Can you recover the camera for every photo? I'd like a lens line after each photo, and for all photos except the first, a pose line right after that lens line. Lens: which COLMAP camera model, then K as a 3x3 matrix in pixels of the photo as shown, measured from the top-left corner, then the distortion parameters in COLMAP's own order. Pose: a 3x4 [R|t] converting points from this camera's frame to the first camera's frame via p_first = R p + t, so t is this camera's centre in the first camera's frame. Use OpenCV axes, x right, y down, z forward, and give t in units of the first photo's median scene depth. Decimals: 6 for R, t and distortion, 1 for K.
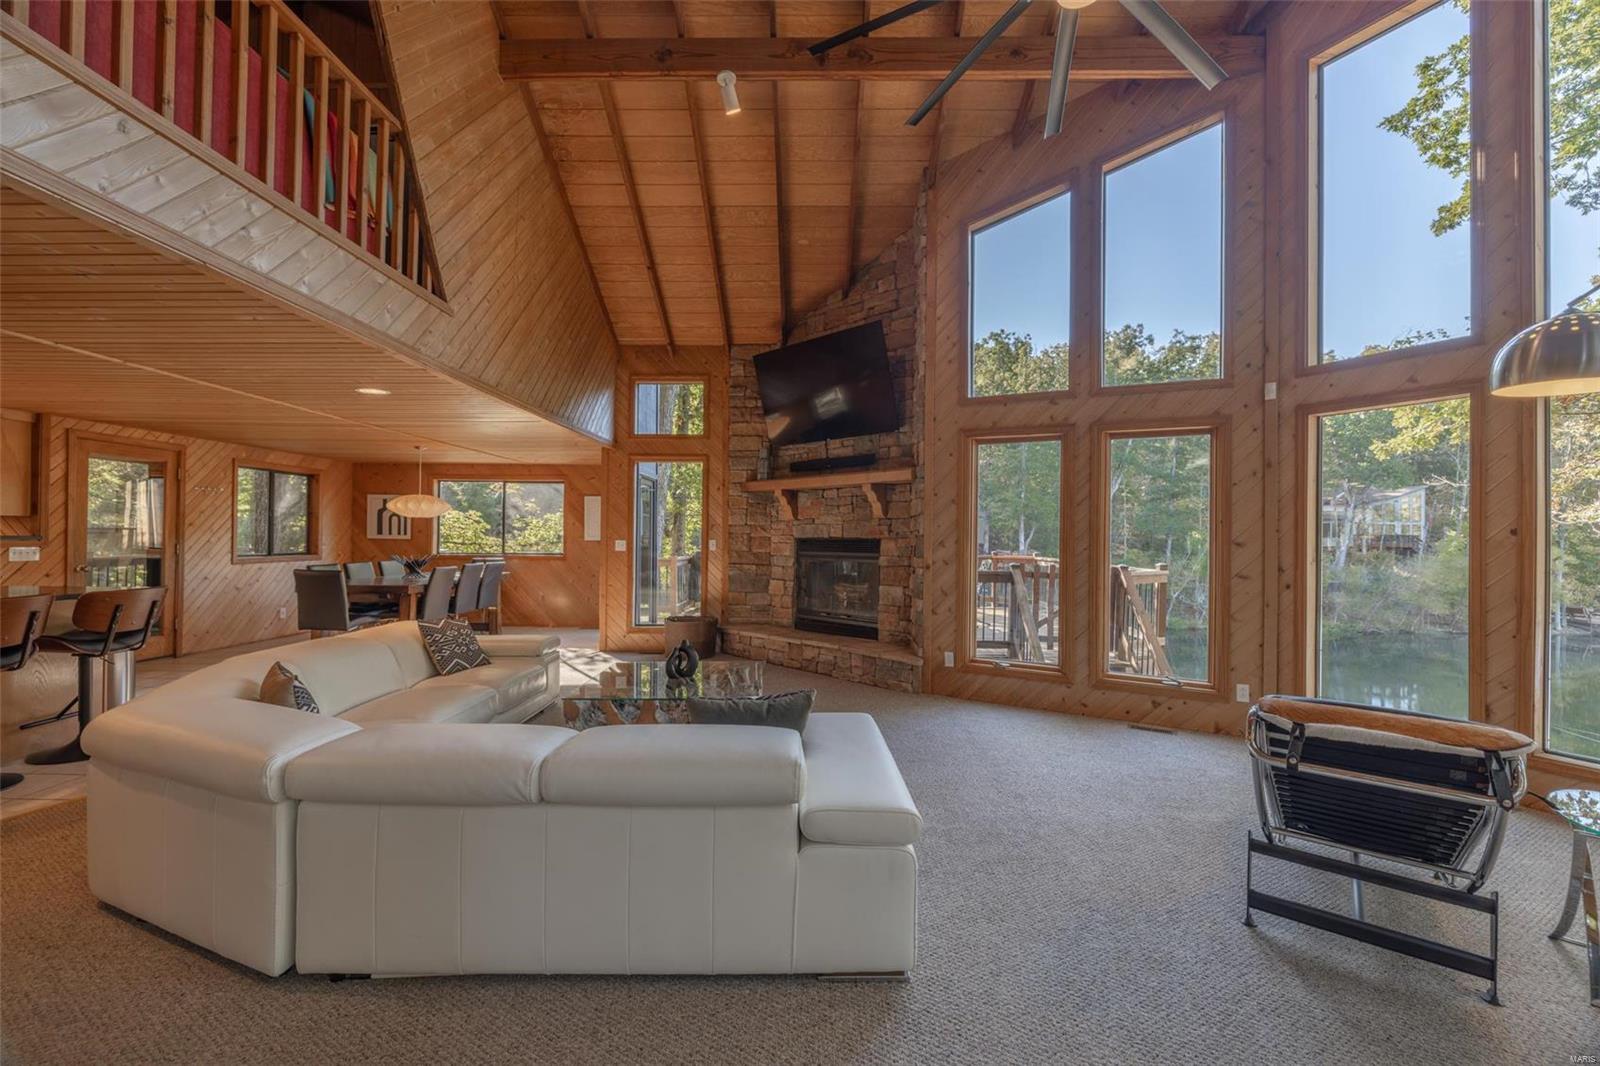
lens RADIAL K [[658.5, 0, 800.0], [0, 658.5, 533.0], [0, 0, 1]] dist [-0.008476, 0.000141]
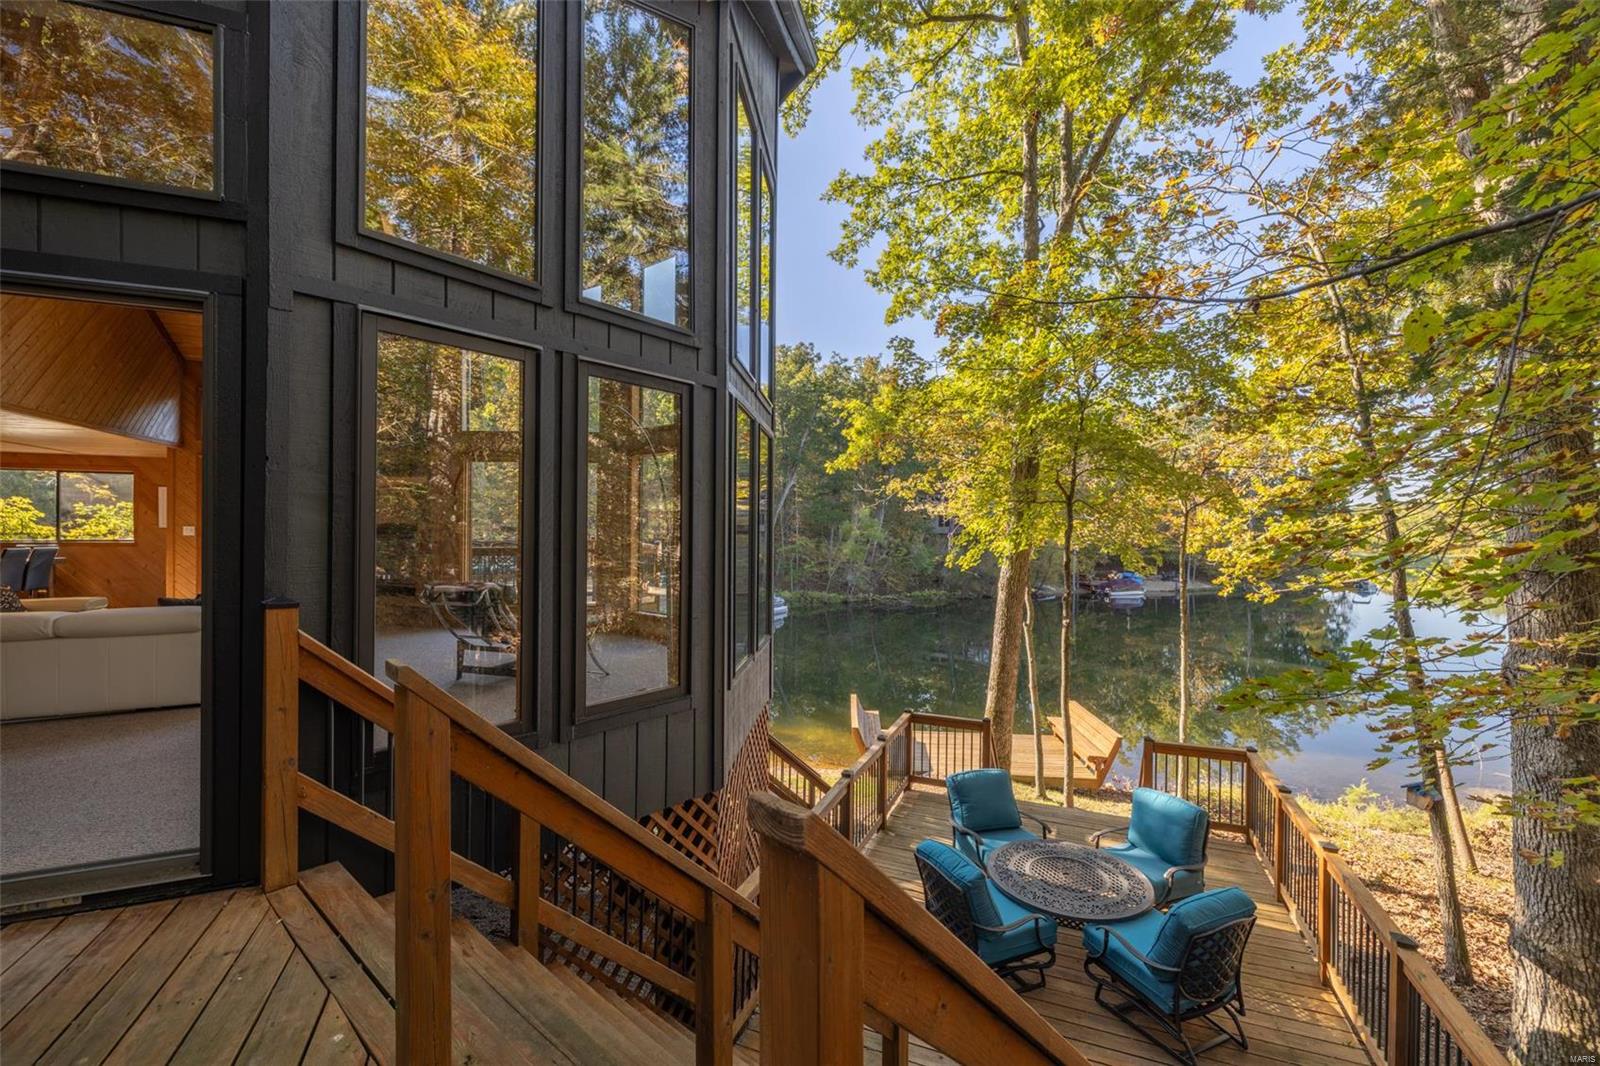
lens RADIAL K [[658.5, 0, 800.0], [0, 658.5, 533.0], [0, 0, 1]] dist [-0.008476, 0.000141]
pose [[0.915978, -0.007045, 0.401168, 0.146128], [0.001401, 0.999896, 0.014359, 0.004450], [-0.401227, -0.012591, 0.915892, -0.287087]]
